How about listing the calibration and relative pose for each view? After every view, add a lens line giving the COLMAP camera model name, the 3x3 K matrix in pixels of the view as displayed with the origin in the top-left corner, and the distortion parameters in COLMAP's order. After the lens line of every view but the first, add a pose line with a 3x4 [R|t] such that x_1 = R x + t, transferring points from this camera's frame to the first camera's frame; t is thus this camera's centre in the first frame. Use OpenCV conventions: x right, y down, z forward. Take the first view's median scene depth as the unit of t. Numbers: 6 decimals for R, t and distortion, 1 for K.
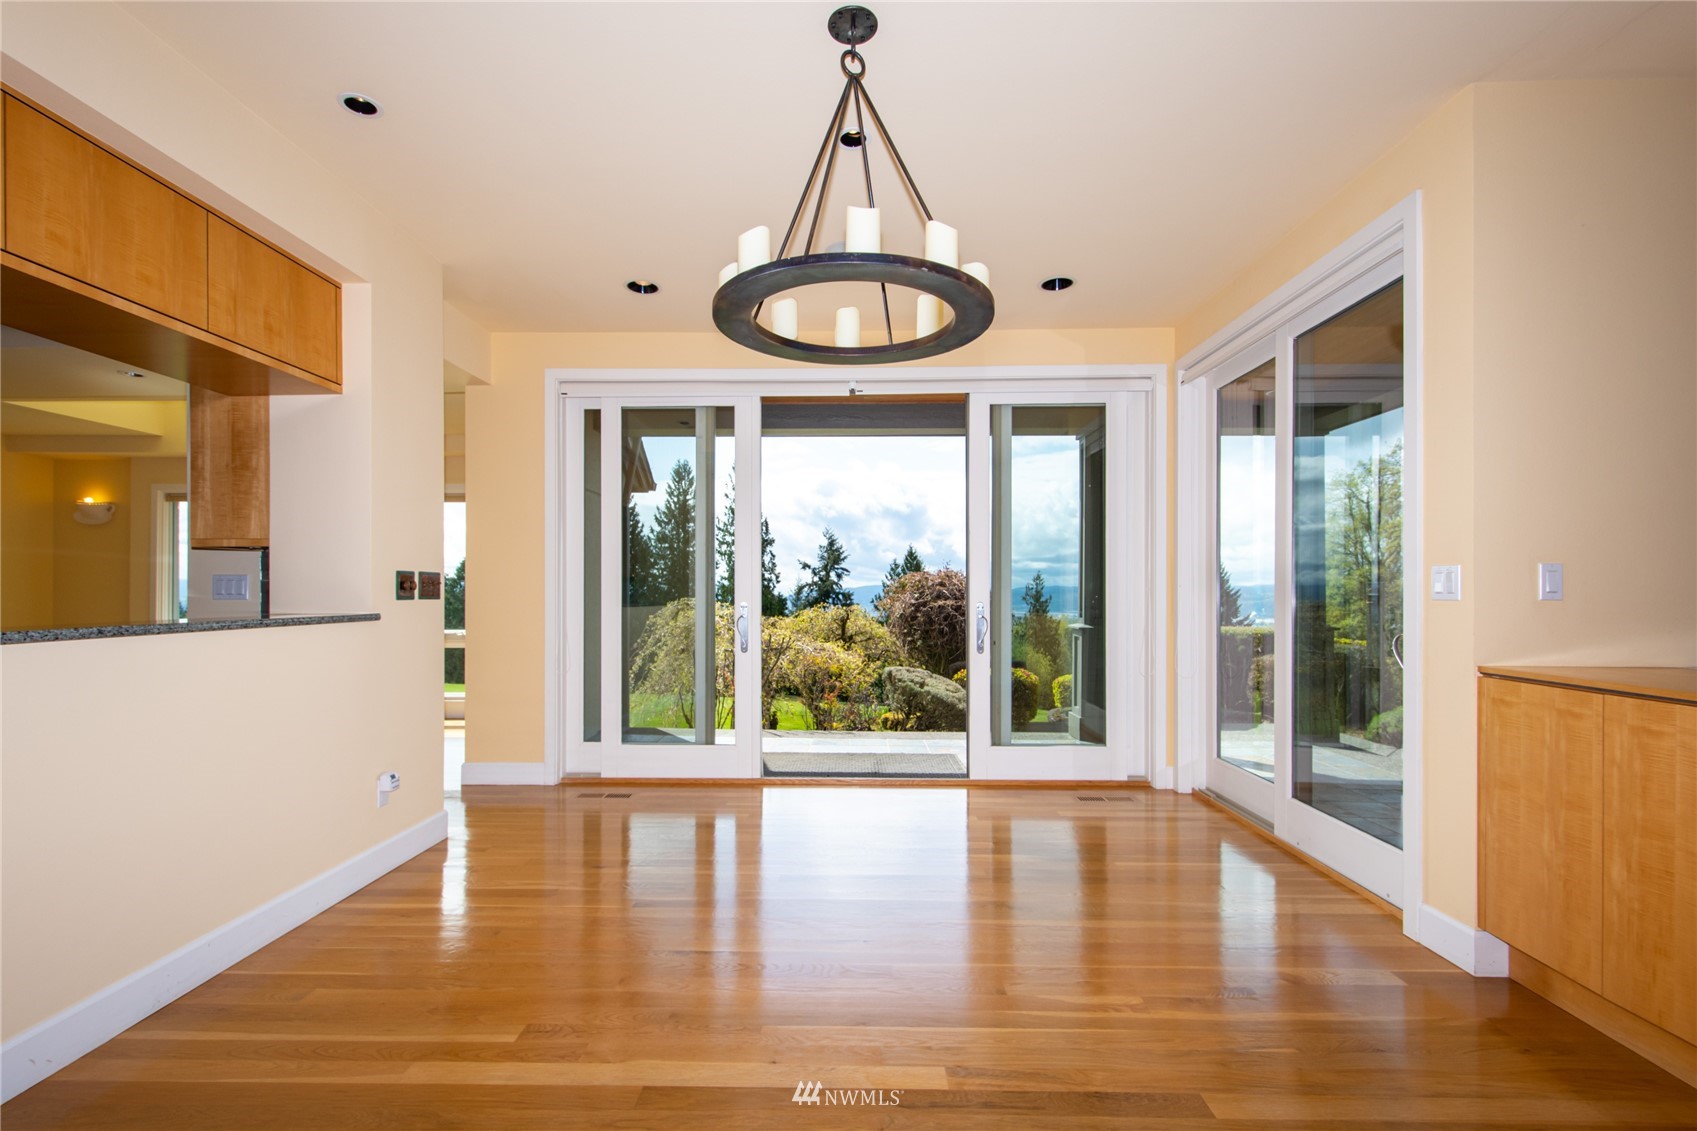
lens RADIAL K [[751.4, 0, 829.8], [0, 751.4, 587.0], [0, 0, 1]] dist [0.000628, -0.000462]
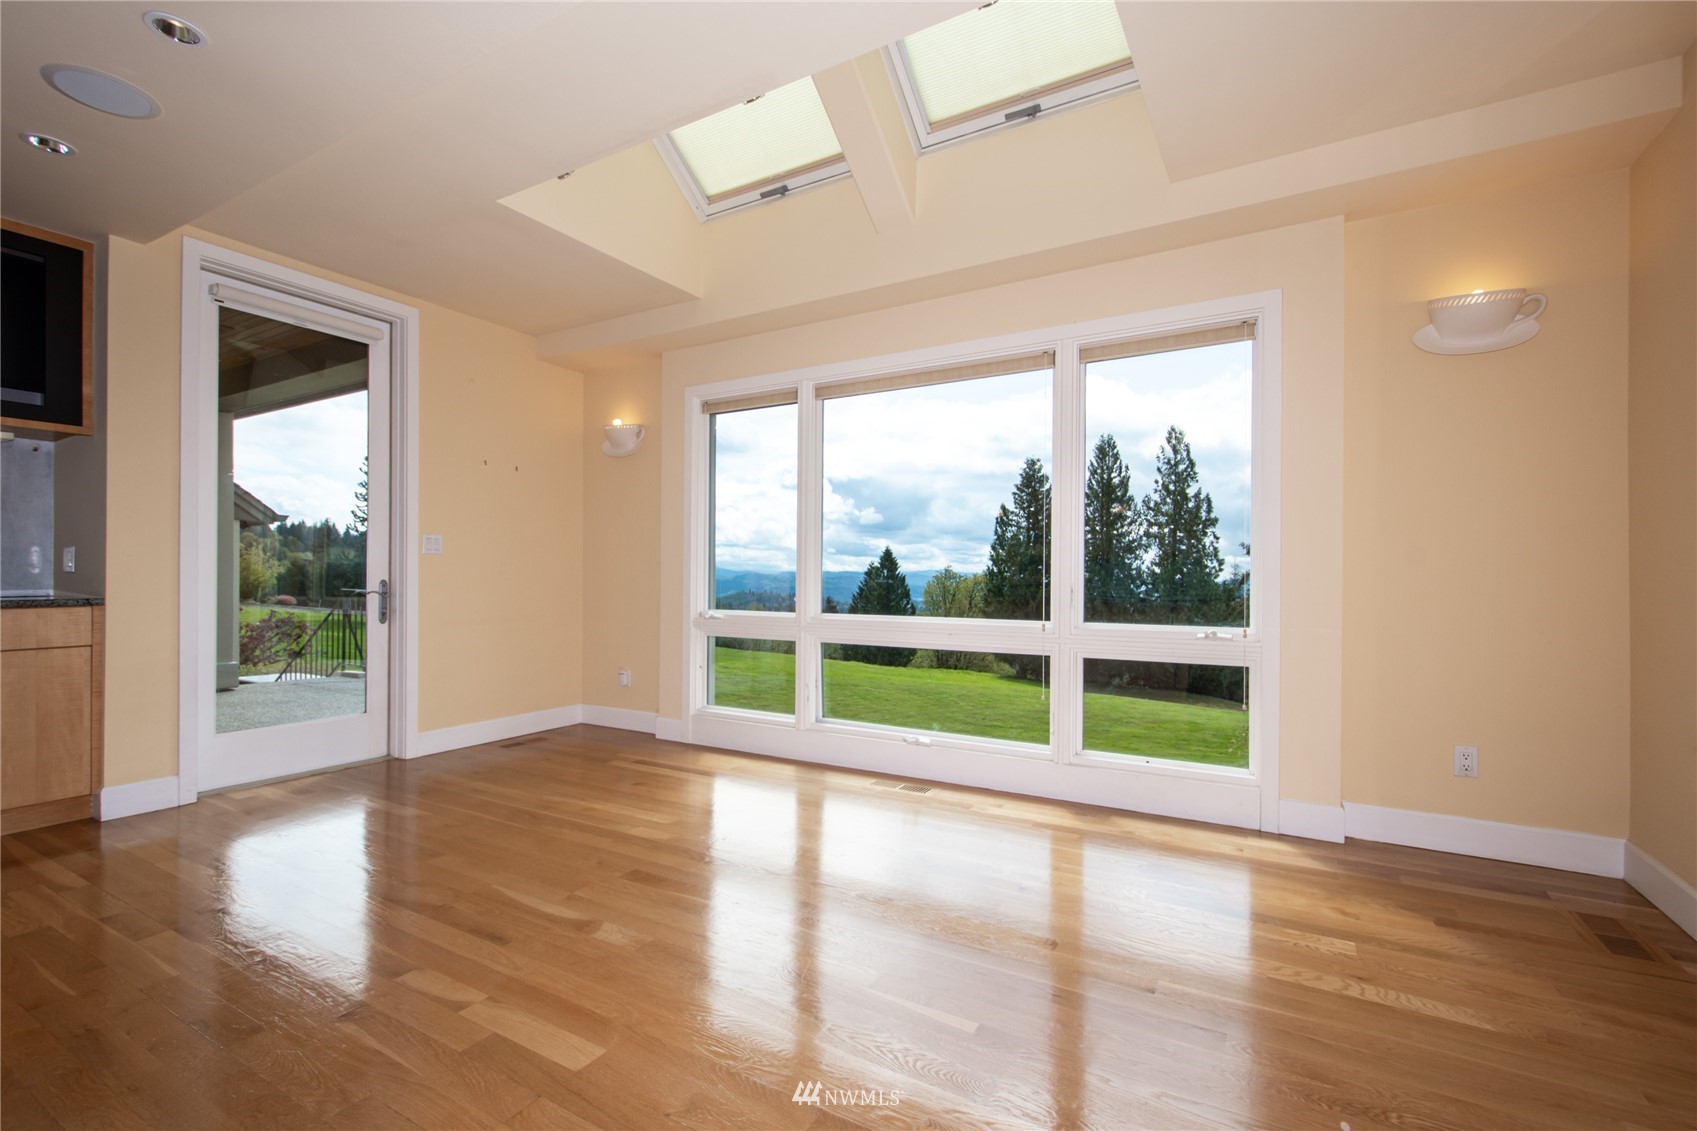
lens RADIAL K [[751.4, 0, 829.8], [0, 751.4, 587.0], [0, 0, 1]] dist [0.000628, -0.000462]
pose [[0.870533, 0.010708, -0.491993, -0.738567], [-0.003175, 0.999865, 0.016144, 0.044859], [0.492100, -0.012492, 0.870449, 0.768480]]
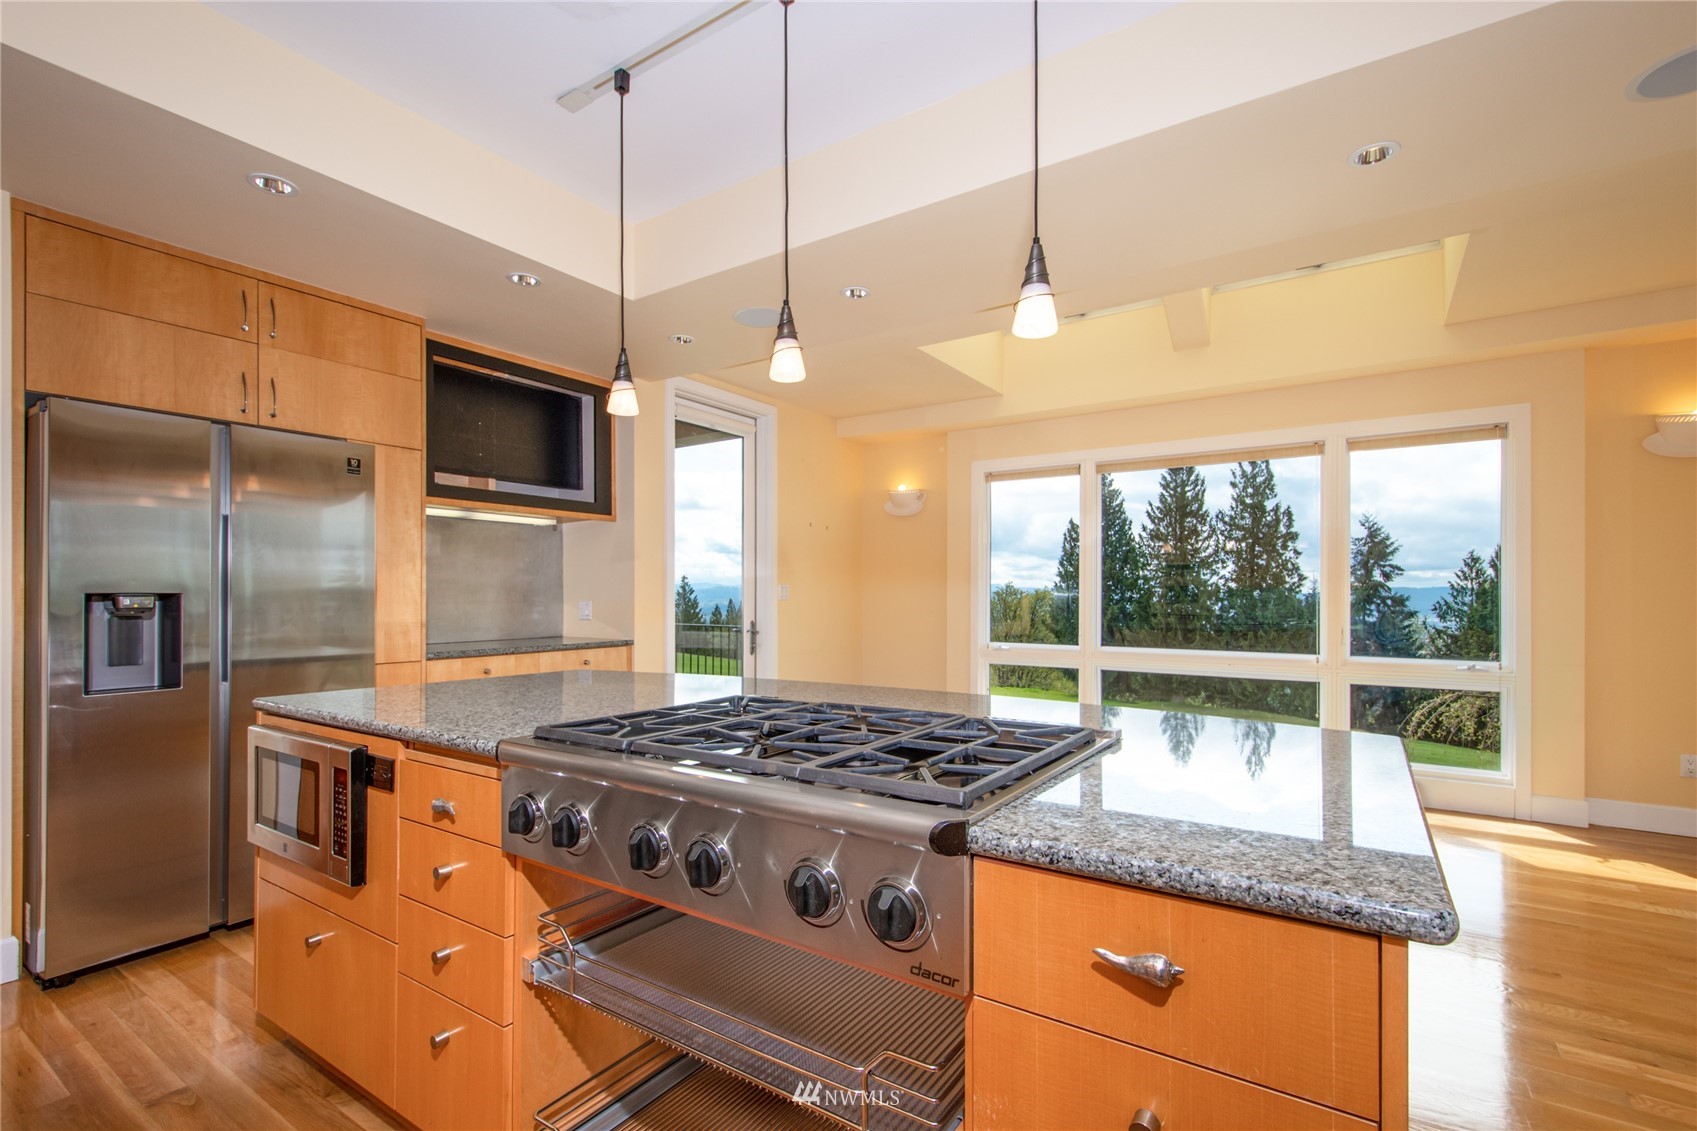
lens RADIAL K [[763.7, 0, 836.8], [0, 763.7, 594.6], [0, 0, 1]] dist [-0.001254, -0.001114]
pose [[0.840507, 0.000989, -0.541799, -0.920994], [0.001936, 0.999986, 0.004828, 0.004934], [0.541796, -0.005107, 0.840494, 0.354859]]
